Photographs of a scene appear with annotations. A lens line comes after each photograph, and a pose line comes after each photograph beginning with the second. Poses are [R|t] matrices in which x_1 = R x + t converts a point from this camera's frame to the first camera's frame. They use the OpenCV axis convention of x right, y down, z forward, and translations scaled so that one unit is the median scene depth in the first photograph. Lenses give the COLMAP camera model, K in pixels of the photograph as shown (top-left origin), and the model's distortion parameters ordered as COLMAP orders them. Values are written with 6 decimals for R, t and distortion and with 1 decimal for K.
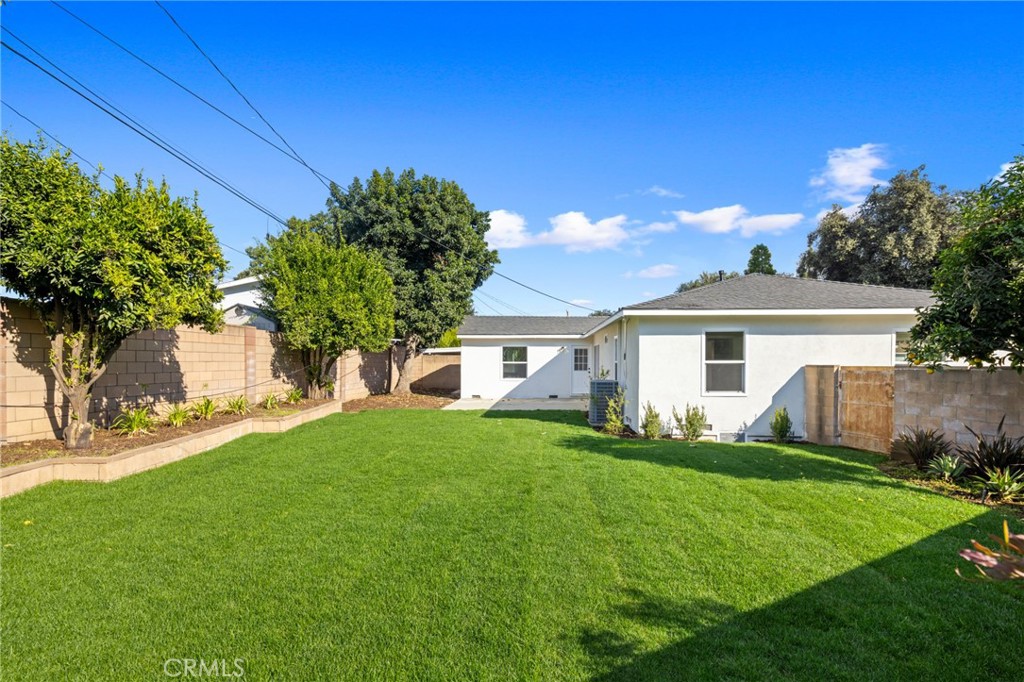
lens RADIAL K [[493.8, 0, 542.9], [0, 493.8, 353.3], [0, 0, 1]] dist [0.000625, 0.000086]
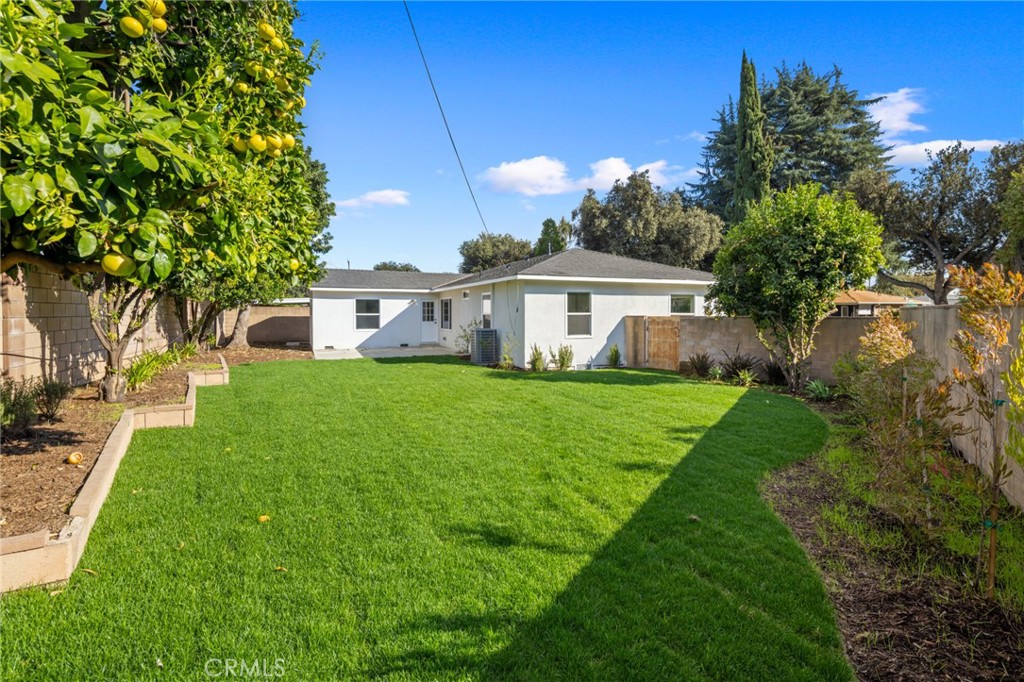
lens RADIAL K [[513.7, 0, 512.0], [0, 513.7, 314.6], [0, 0, 1]] dist [0.000228, 0.000012]
pose [[0.884631, -0.003660, 0.466277, -0.300379], [-0.006639, 0.999769, 0.020444, -0.005585], [-0.466245, -0.021181, 0.884402, -0.126062]]
